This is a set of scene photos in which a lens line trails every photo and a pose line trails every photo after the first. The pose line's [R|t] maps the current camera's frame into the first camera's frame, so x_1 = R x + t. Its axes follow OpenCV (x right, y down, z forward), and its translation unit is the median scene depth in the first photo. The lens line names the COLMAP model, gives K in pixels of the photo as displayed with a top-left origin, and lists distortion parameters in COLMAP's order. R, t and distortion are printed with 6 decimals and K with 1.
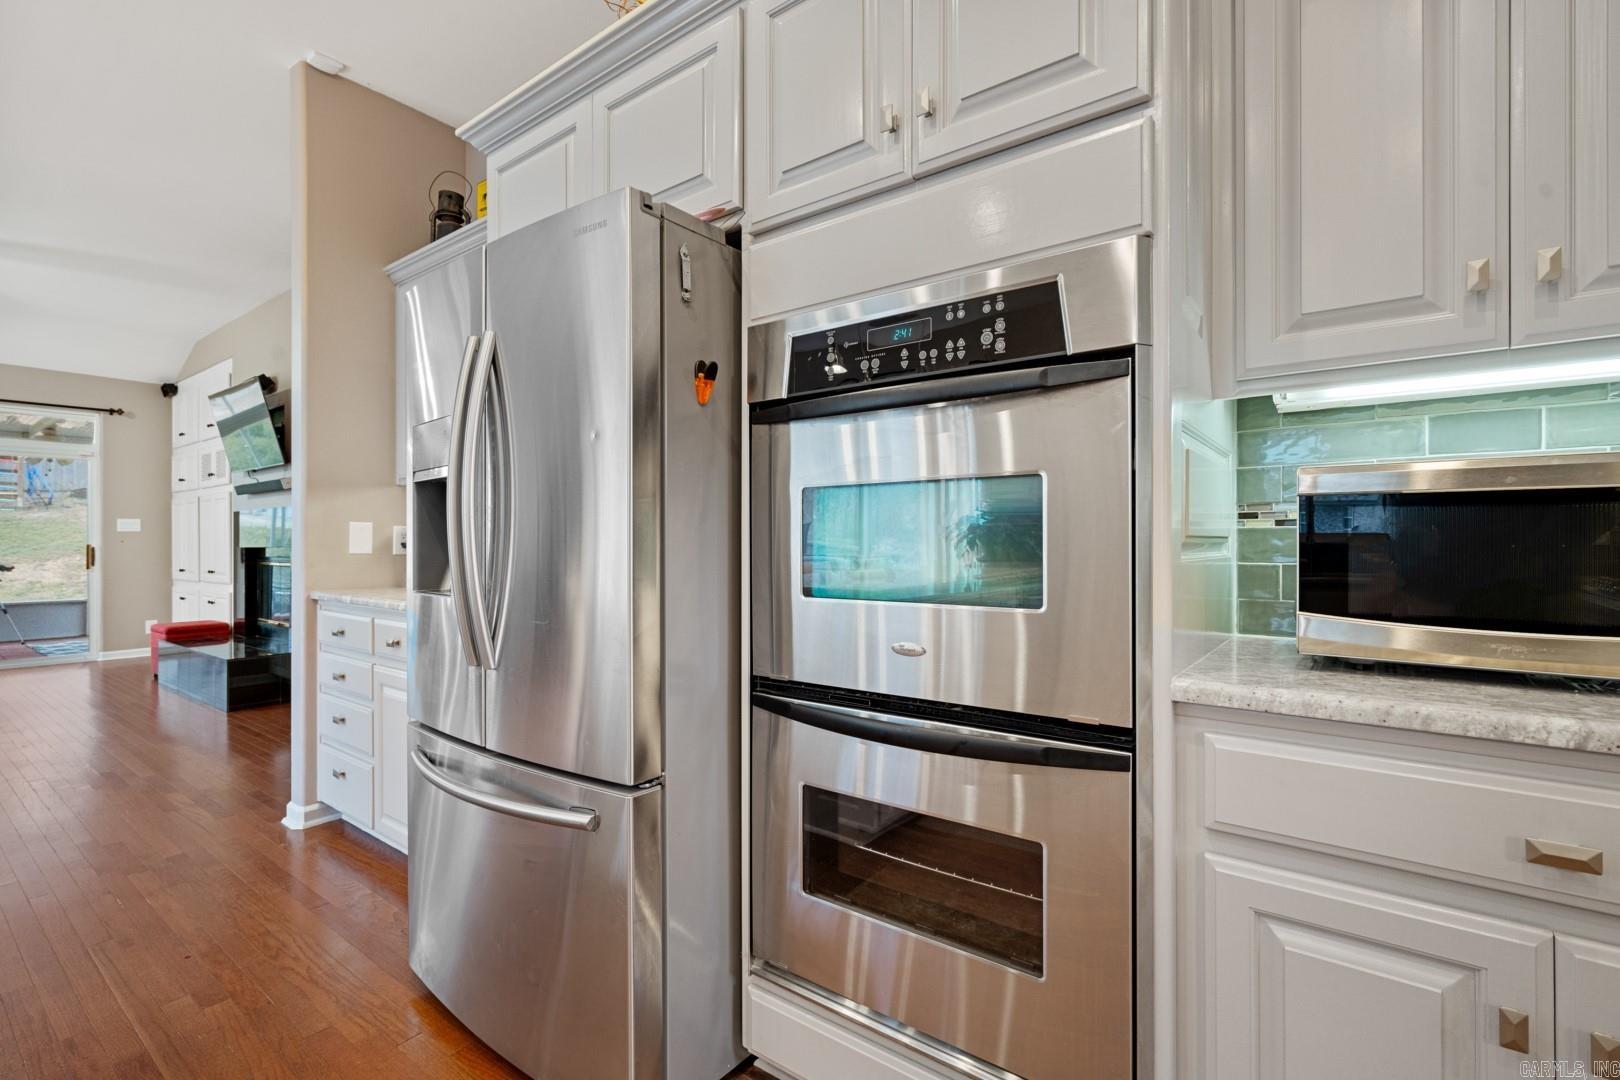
lens RADIAL K [[734.9, 0, 807.7], [0, 734.9, 541.3], [0, 0, 1]] dist [-0.000537, 0.000446]
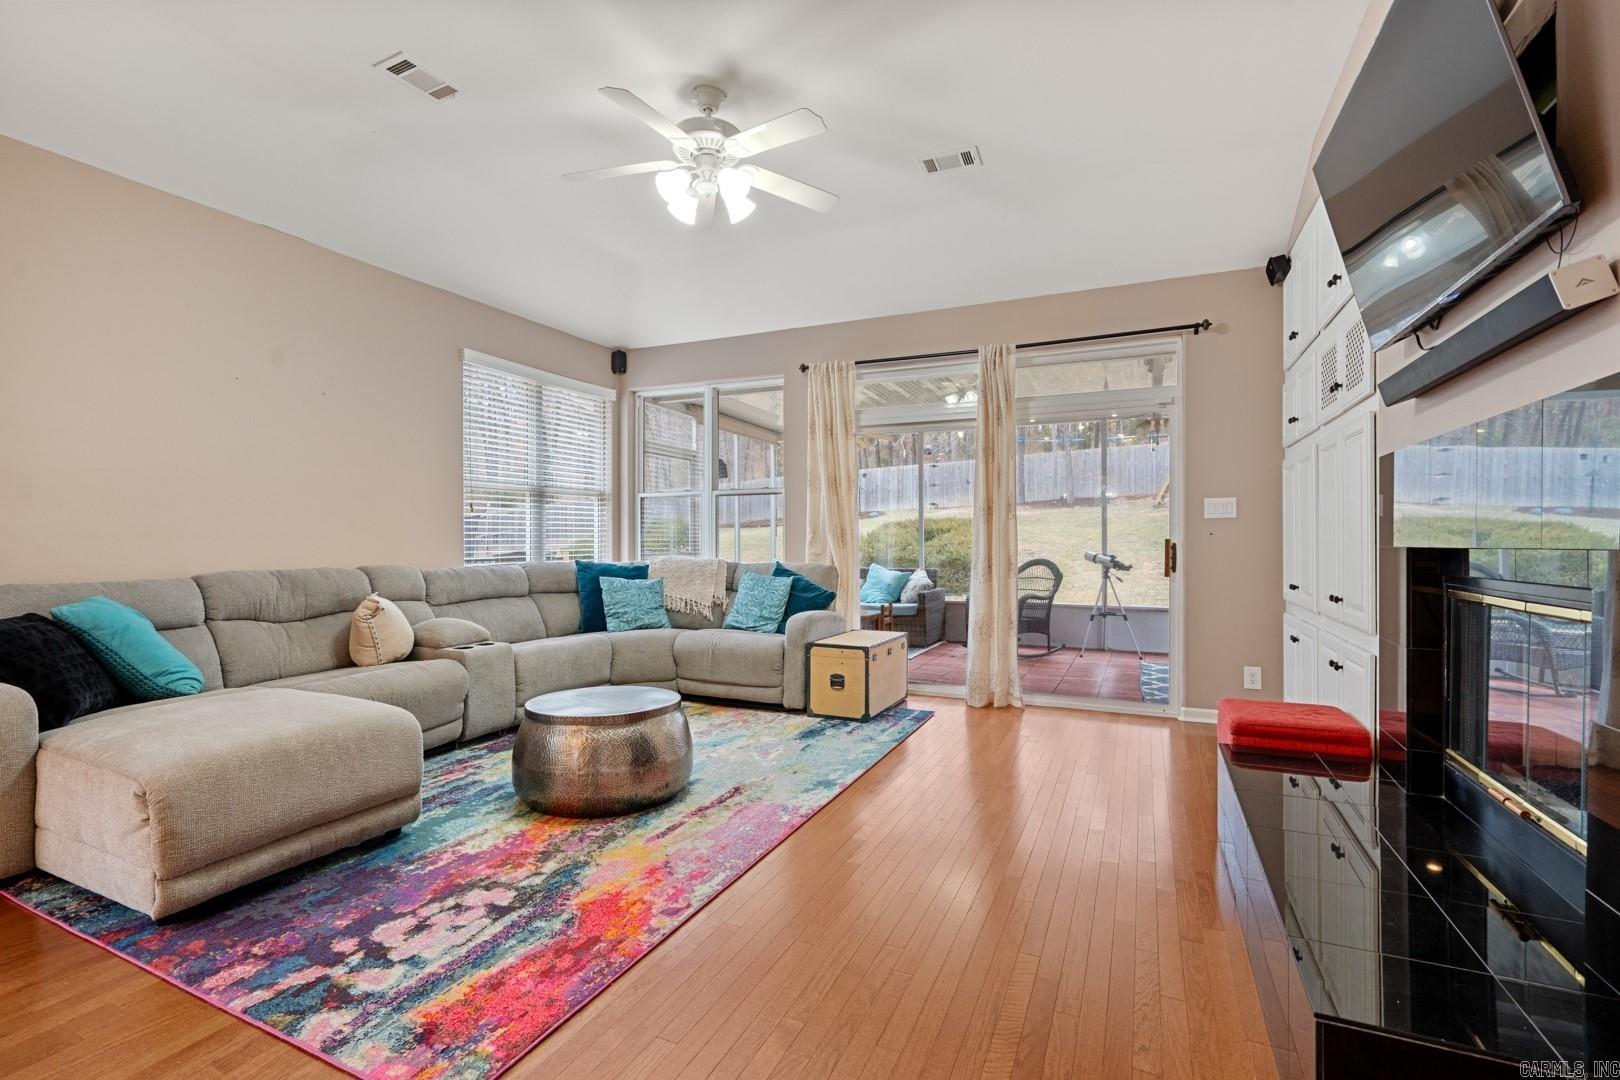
lens RADIAL K [[734.9, 0, 807.7], [0, 734.9, 541.3], [0, 0, 1]] dist [-0.000537, 0.000446]
pose [[0.219919, 0.003822, -0.975511, -1.935624], [0.003055, 0.999985, 0.004606, 0.010793], [0.975513, -0.003993, 0.219903, 2.558231]]
